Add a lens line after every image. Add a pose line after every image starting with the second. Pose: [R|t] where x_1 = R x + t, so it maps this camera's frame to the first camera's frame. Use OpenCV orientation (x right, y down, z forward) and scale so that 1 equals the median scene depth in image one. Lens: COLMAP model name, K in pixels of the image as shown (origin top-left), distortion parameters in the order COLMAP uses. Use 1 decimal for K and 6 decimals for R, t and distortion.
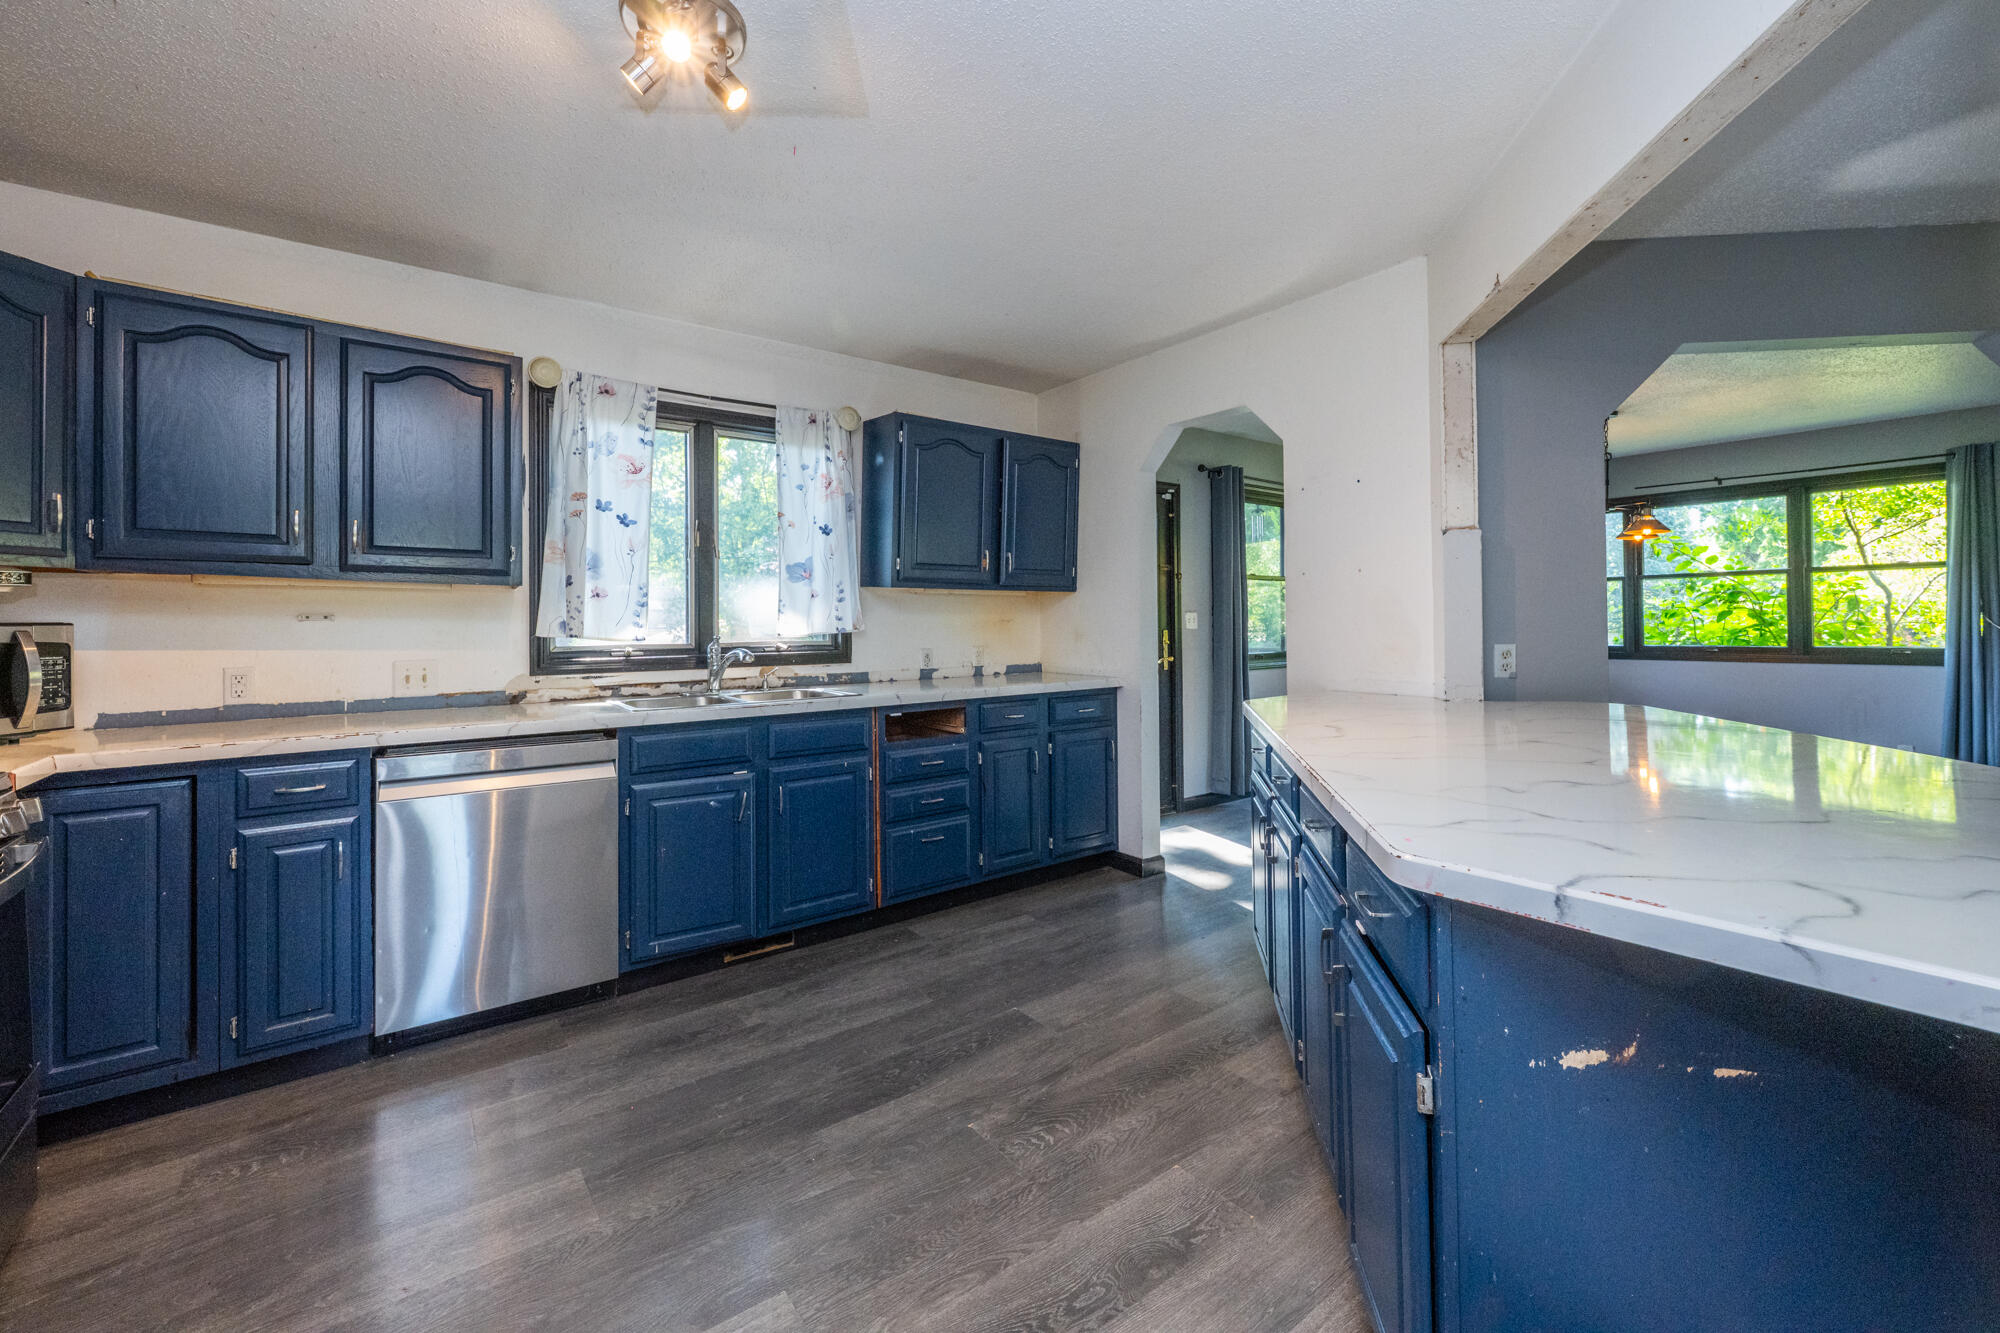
lens RADIAL K [[807.7, 0, 1022.1], [0, 807.7, 632.8], [0, 0, 1]] dist [0.000261, 0.000130]
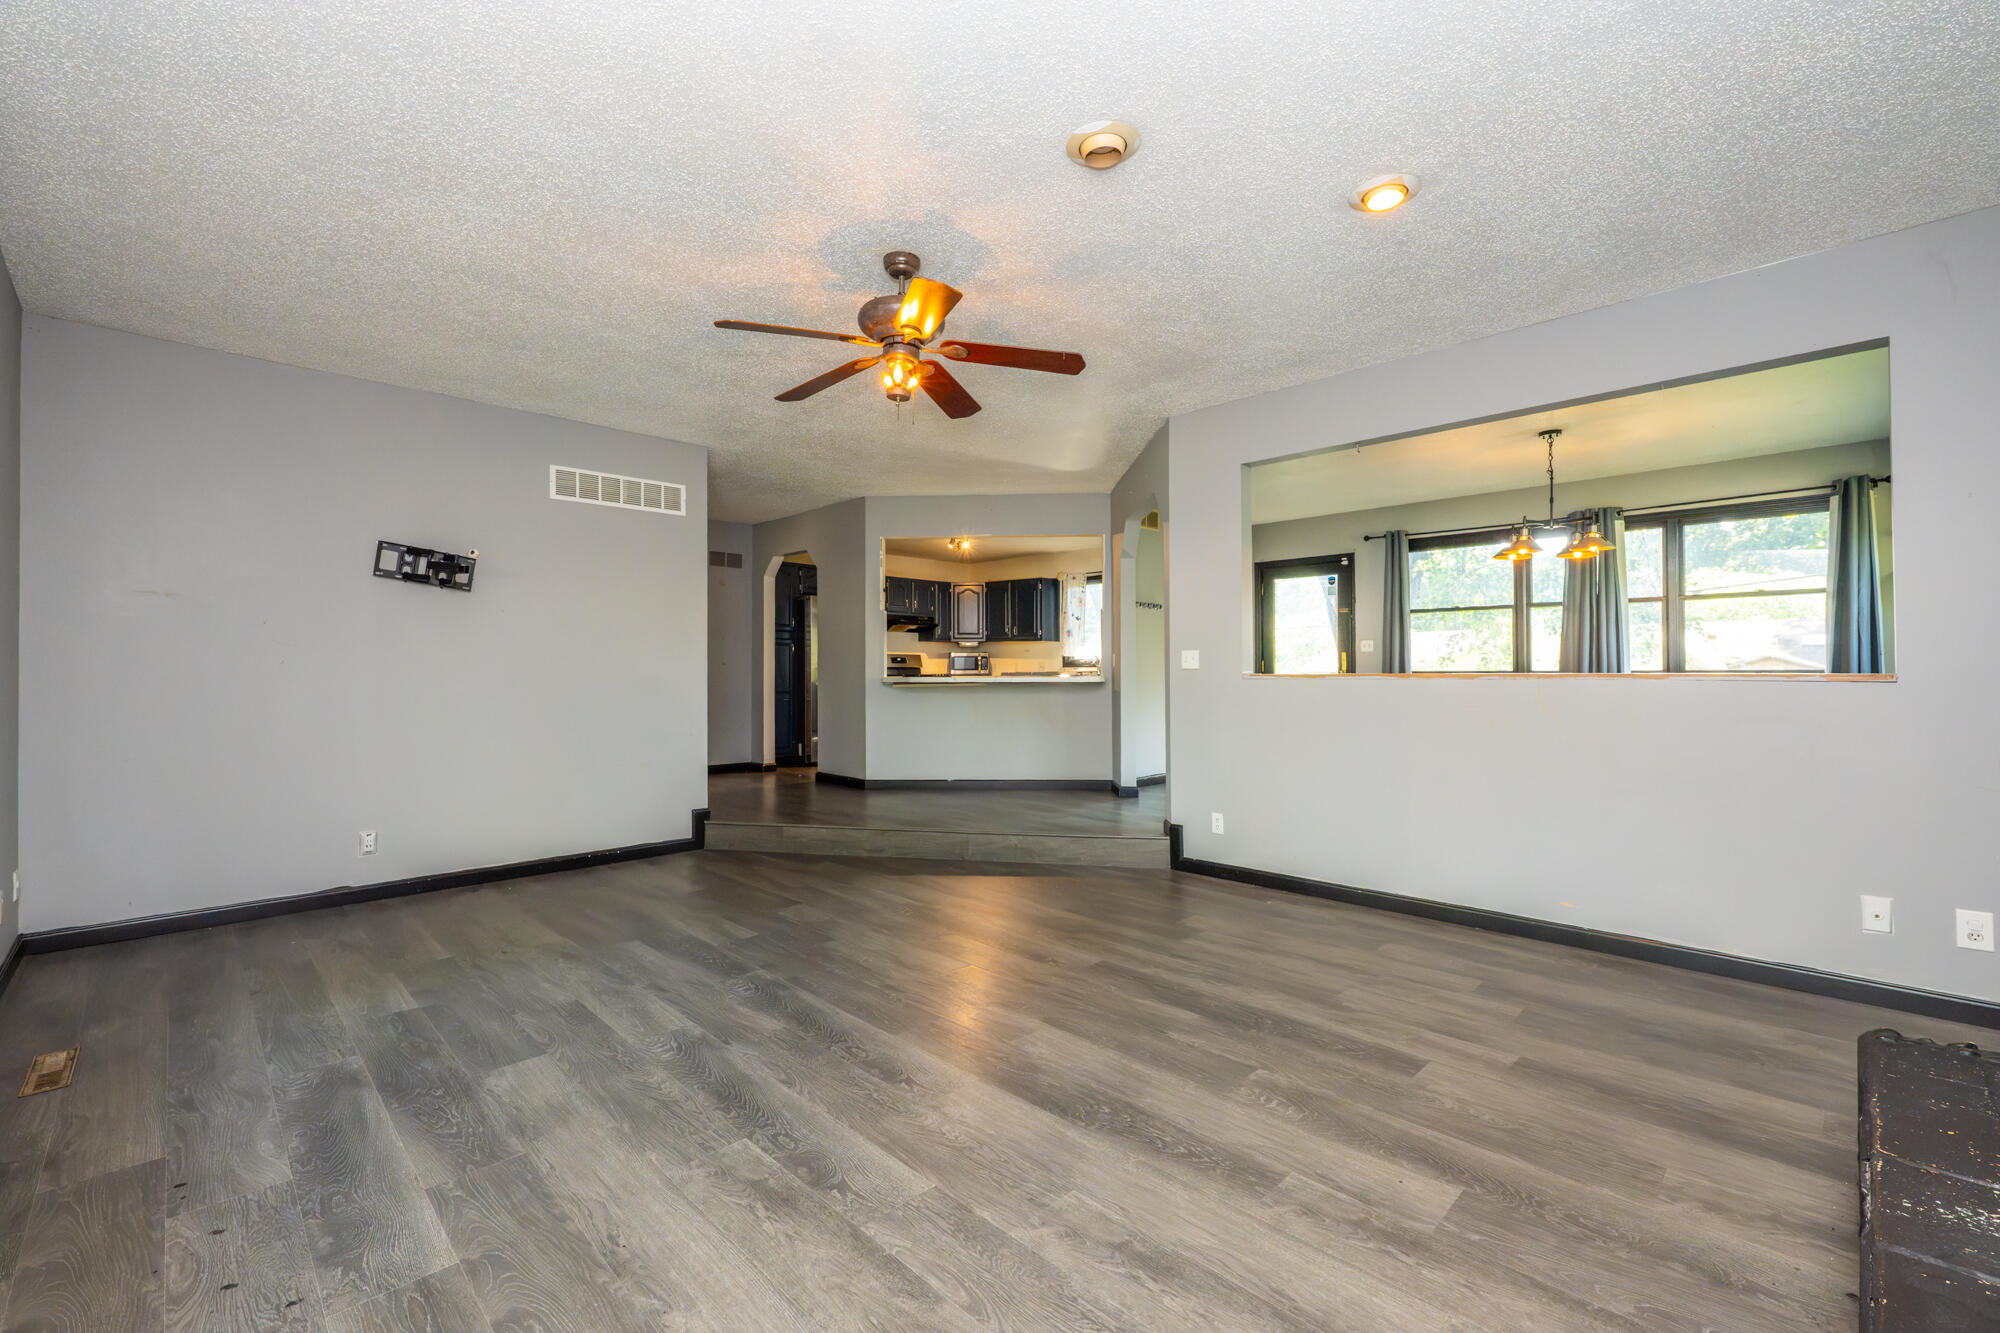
lens RADIAL K [[816.3, 0, 1000.0], [0, 816.3, 666.5], [0, 0, 1]] dist [0.000159, -0.000002]
pose [[0.140498, 0.003311, -0.990075, 2.320861], [-0.010377, 0.999944, 0.001872, 0.039564], [0.990027, 0.010011, 0.140525, 0.240538]]
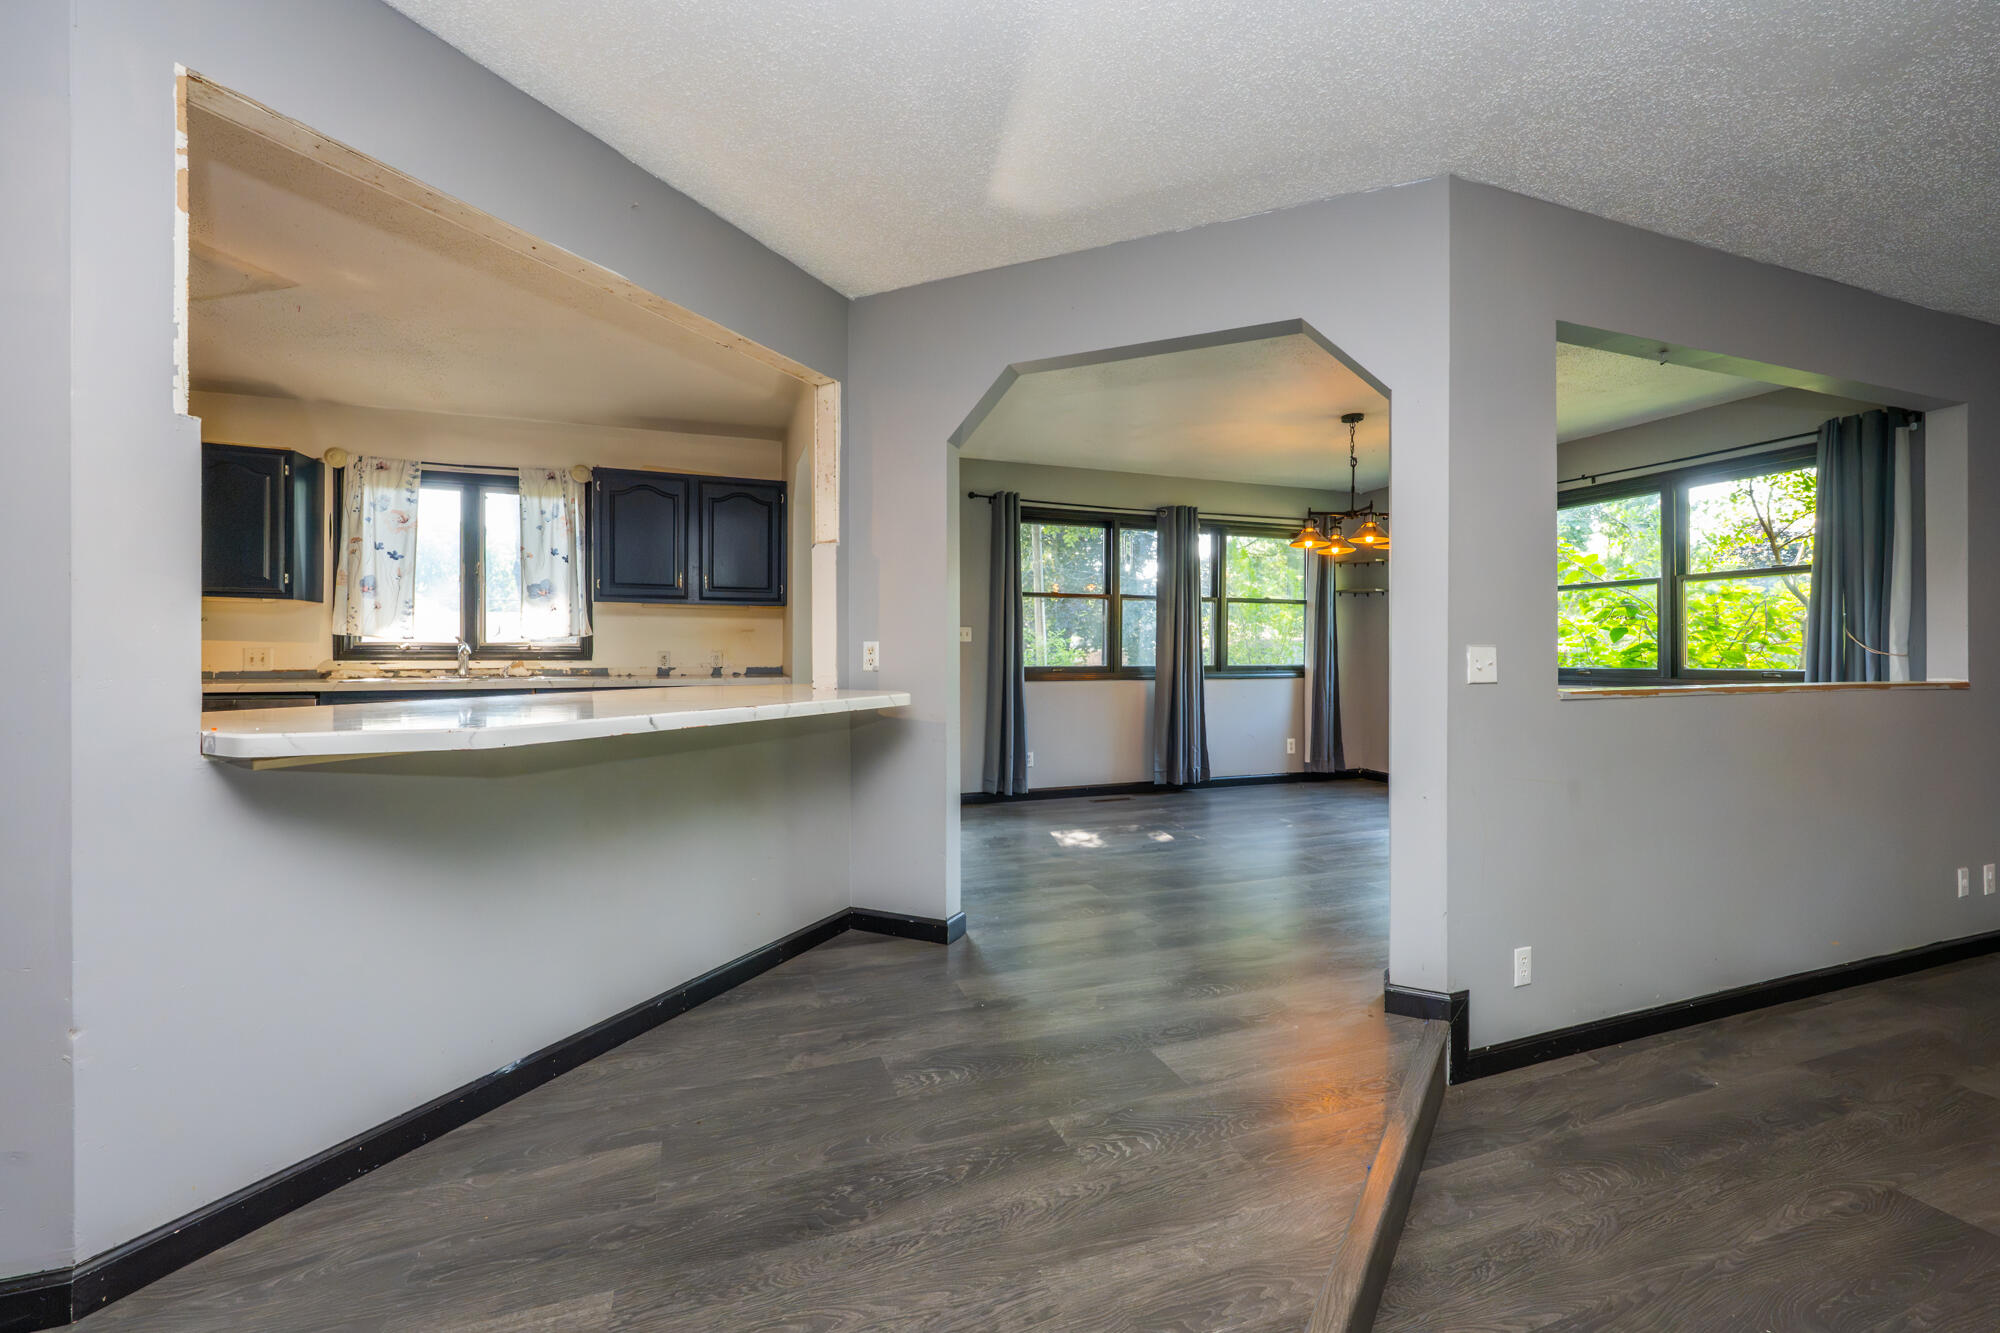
lens RADIAL K [[791.3, 0, 1000.0], [0, 791.3, 666.5], [0, 0, 1]] dist [0.001820, 0.000145]
pose [[0.952794, 0.016646, -0.303160, 0.878970], [-0.014298, 0.999848, 0.009964, 0.027436], [0.303280, -0.005159, 0.952887, -0.023518]]
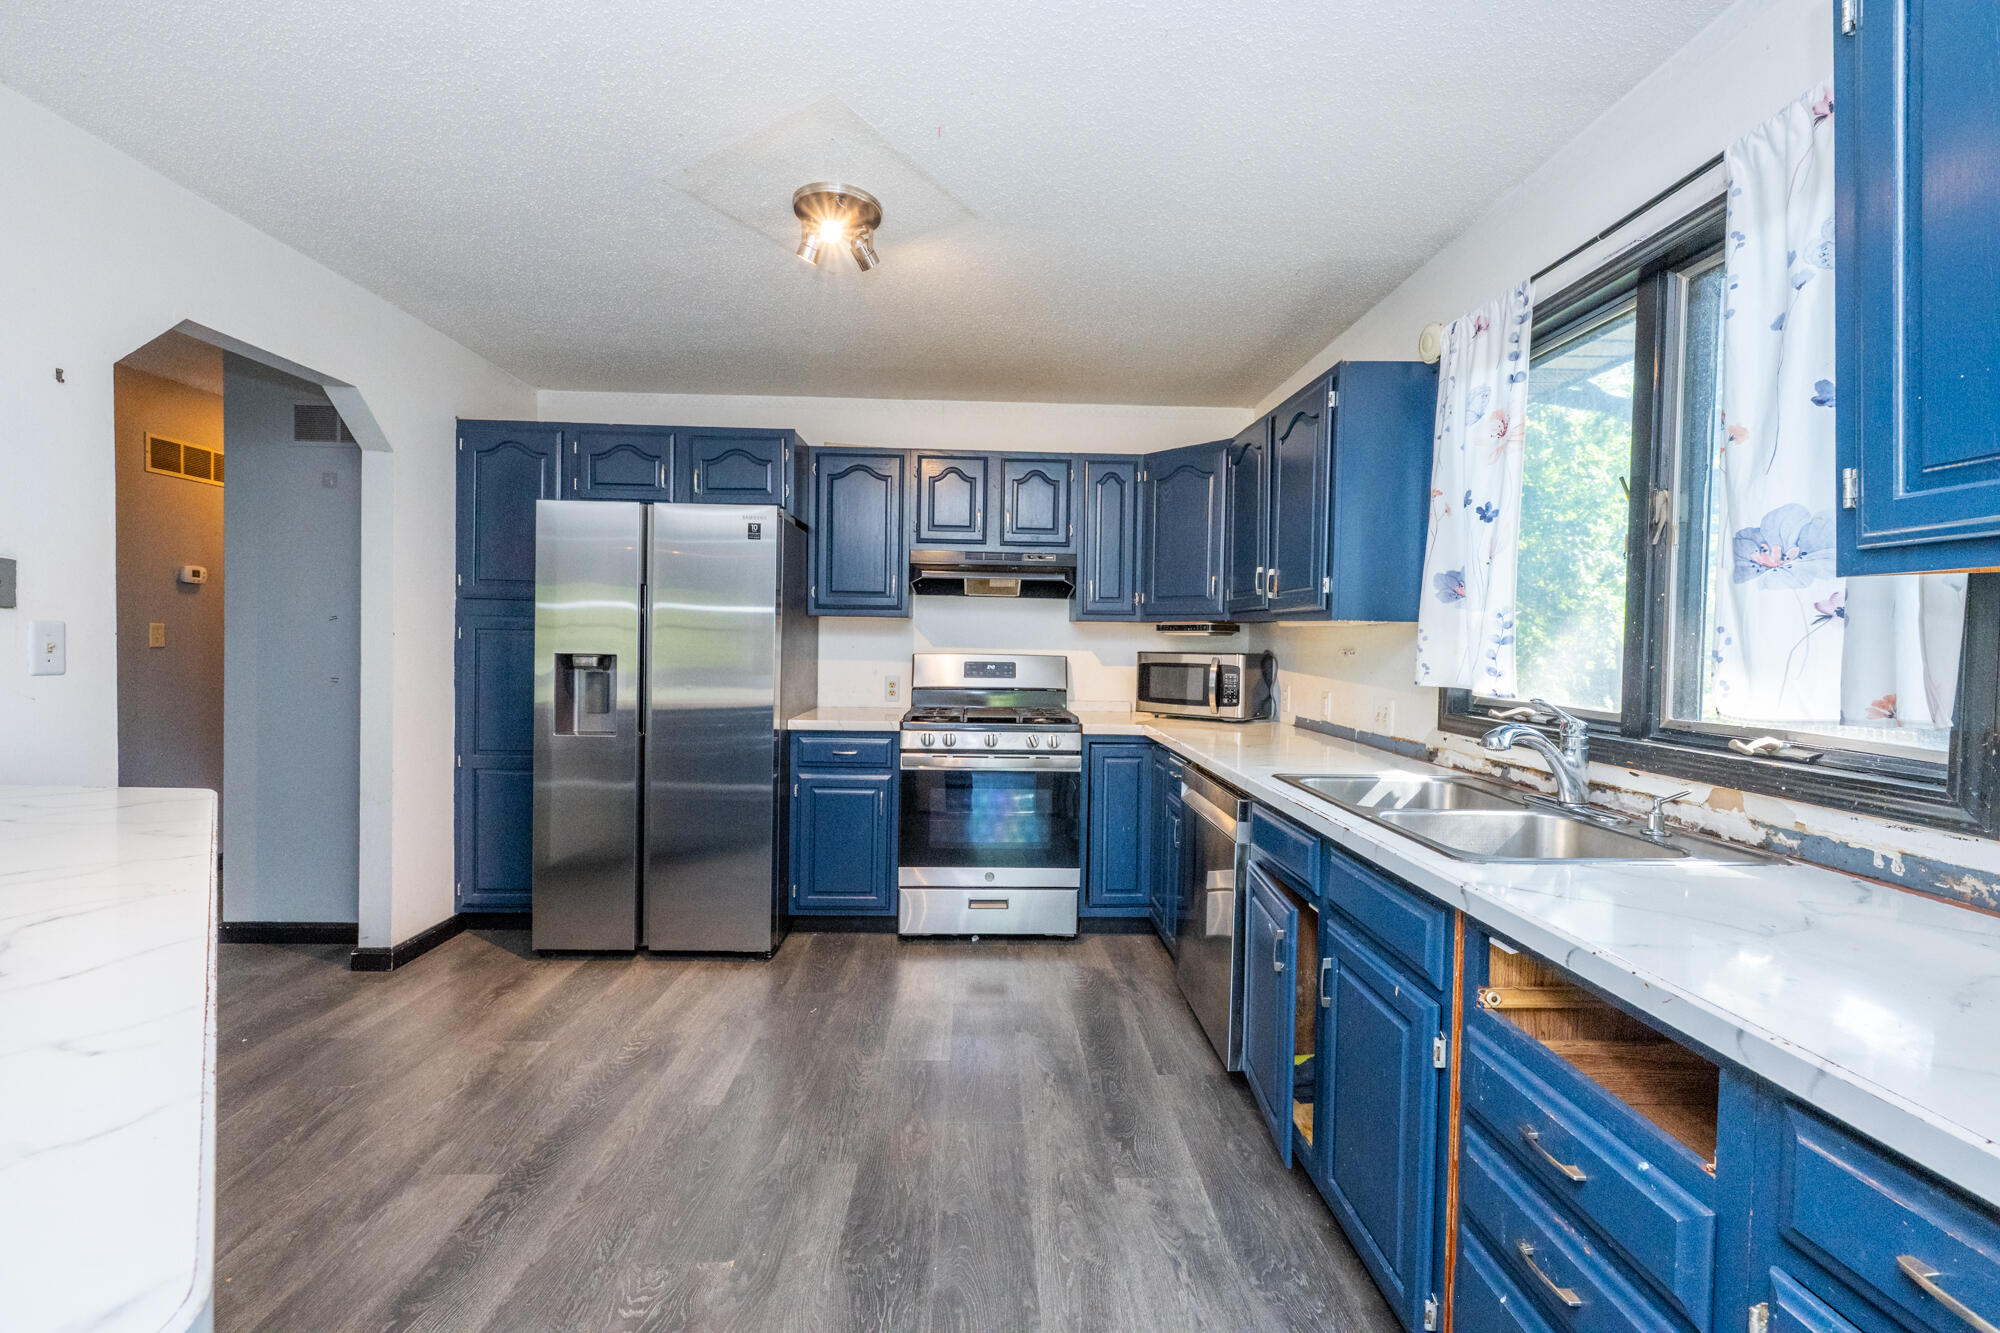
lens RADIAL K [[791.3, 0, 1000.0], [0, 791.3, 666.5], [0, 0, 1]] dist [0.001820, 0.000145]
pose [[-0.587514, 0.026332, -0.808786, 0.240898], [-0.020917, 0.998642, 0.047707, -0.032954], [0.808944, 0.044946, -0.586165, 0.955680]]
